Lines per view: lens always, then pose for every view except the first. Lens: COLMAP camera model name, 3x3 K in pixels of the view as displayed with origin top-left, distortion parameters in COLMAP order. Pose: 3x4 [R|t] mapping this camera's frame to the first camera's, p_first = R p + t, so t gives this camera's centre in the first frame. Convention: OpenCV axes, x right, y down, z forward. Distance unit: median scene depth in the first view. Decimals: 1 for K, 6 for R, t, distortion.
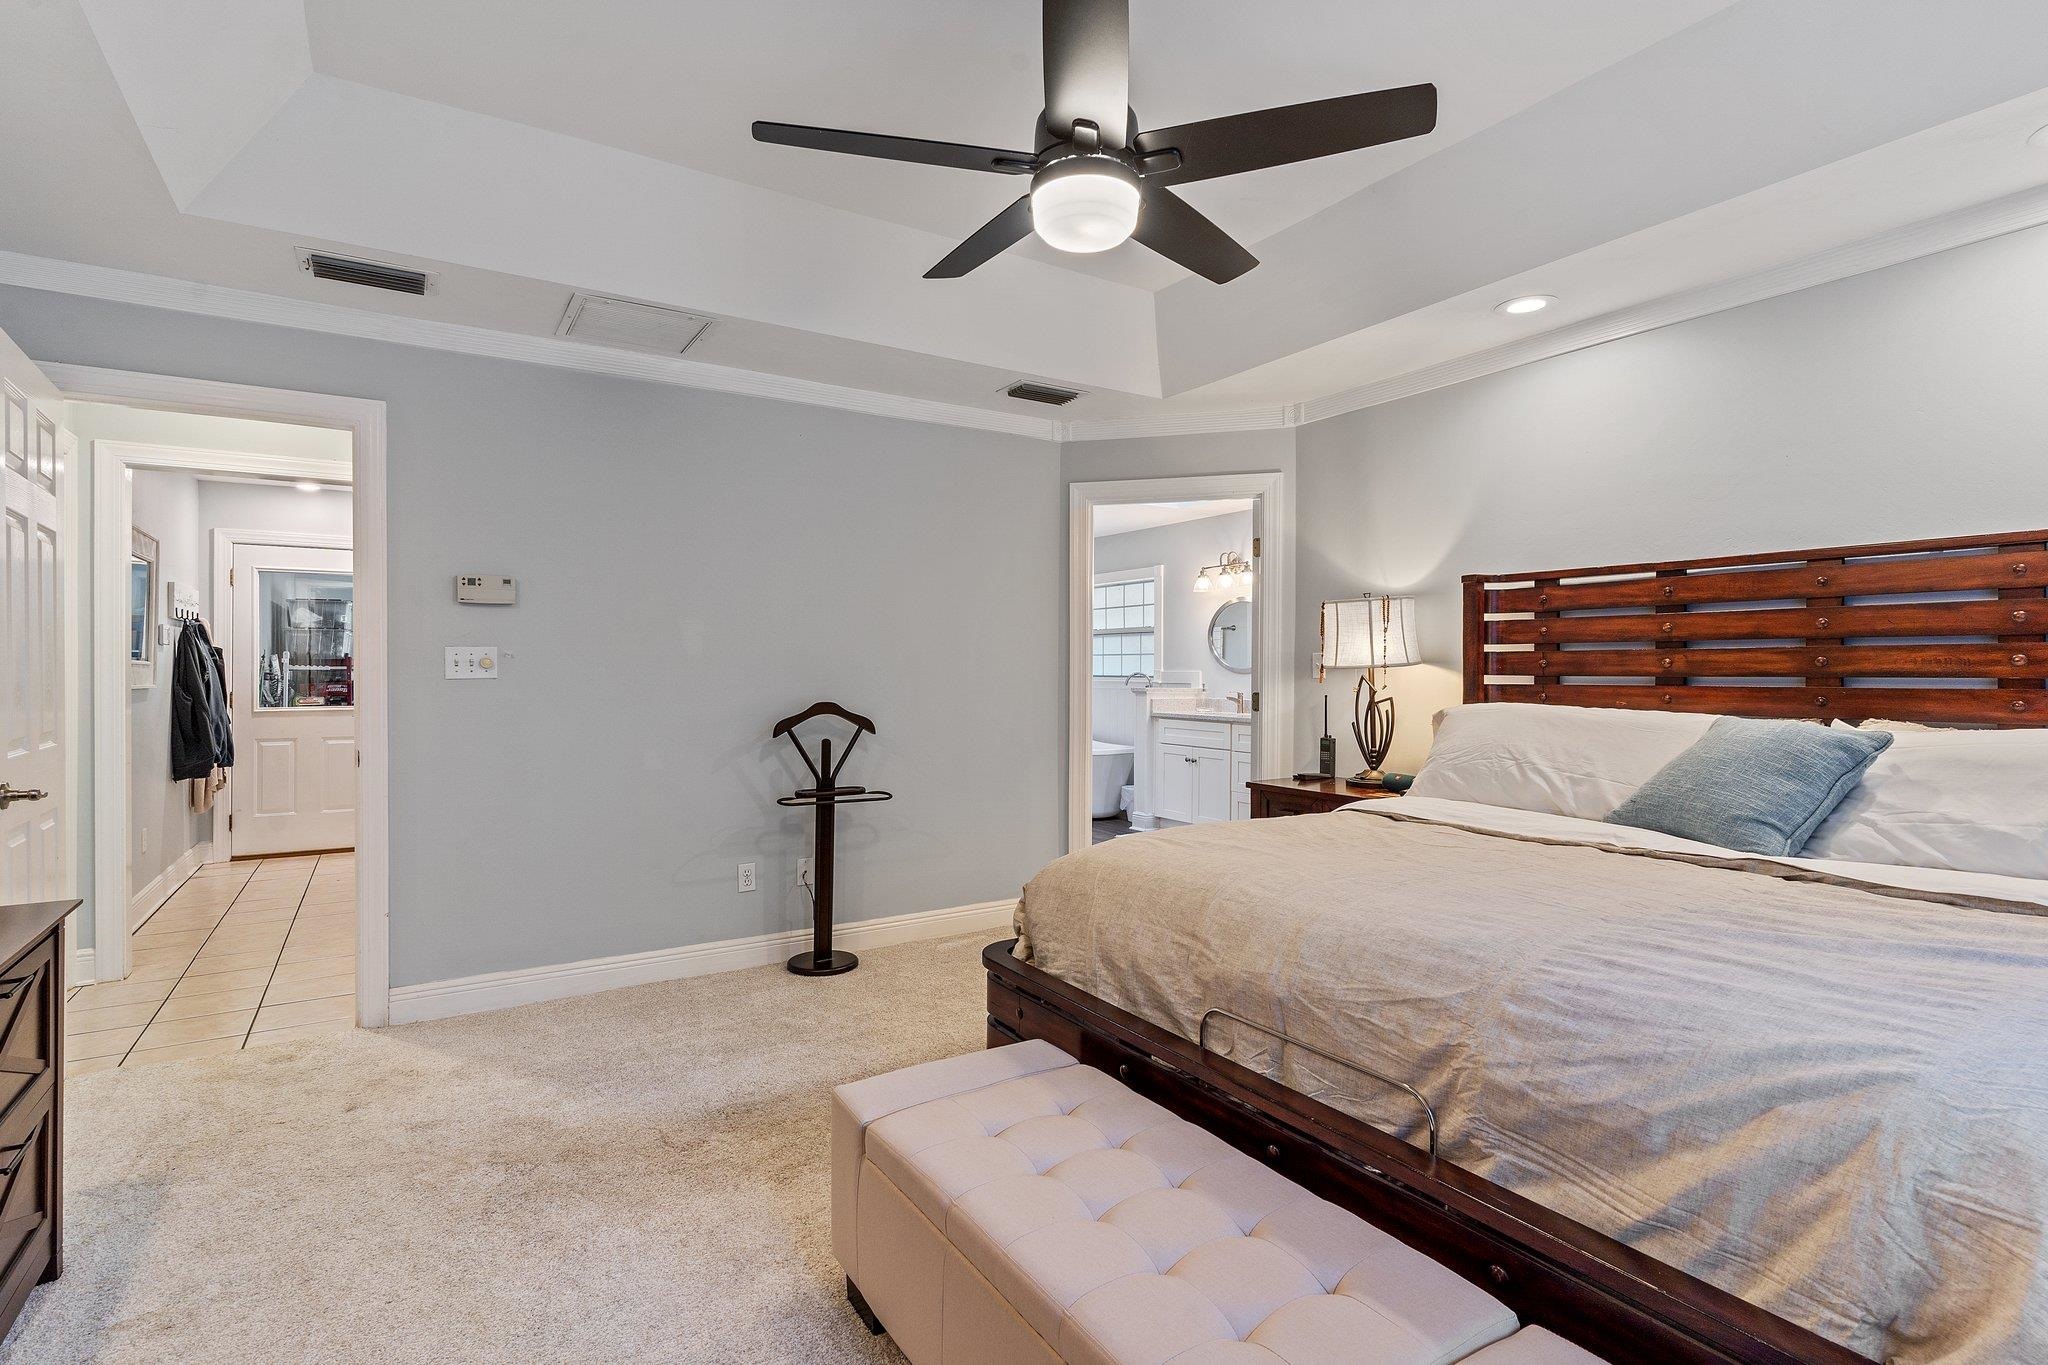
lens RADIAL K [[980.7, 0, 1018.4], [0, 980.7, 683.1], [0, 0, 1]] dist [0.001991, -0.000197]
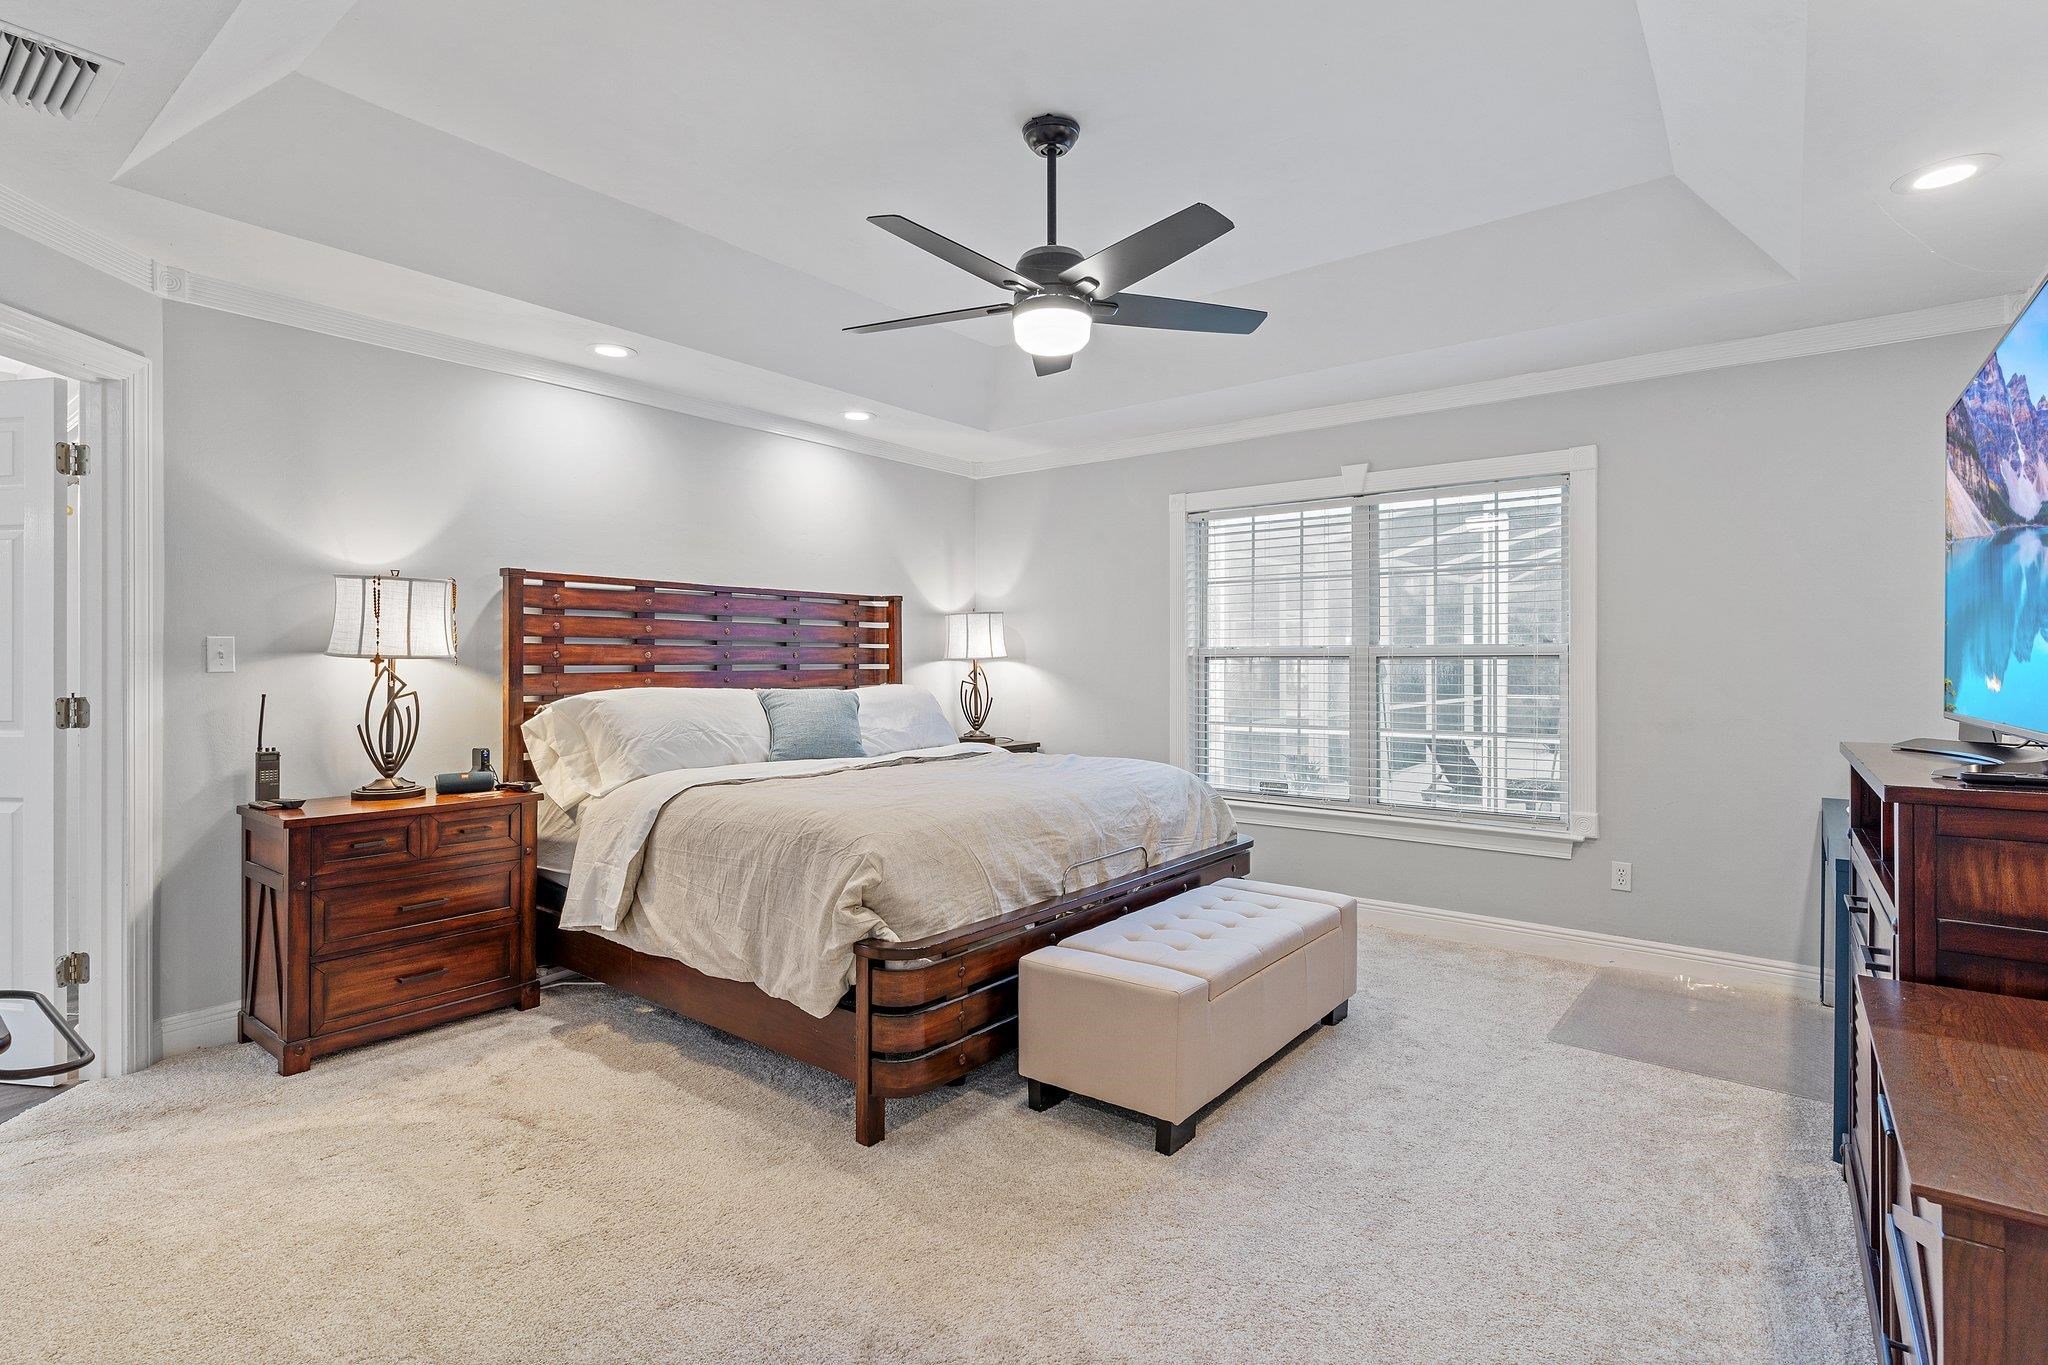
lens RADIAL K [[980.7, 0, 1018.4], [0, 980.7, 683.1], [0, 0, 1]] dist [0.001991, -0.000197]
pose [[-0.331973, -0.023823, 0.942988, -0.887269], [0.010690, 0.999522, 0.029015, -0.017938], [-0.943228, 0.019713, -0.331559, 1.089034]]
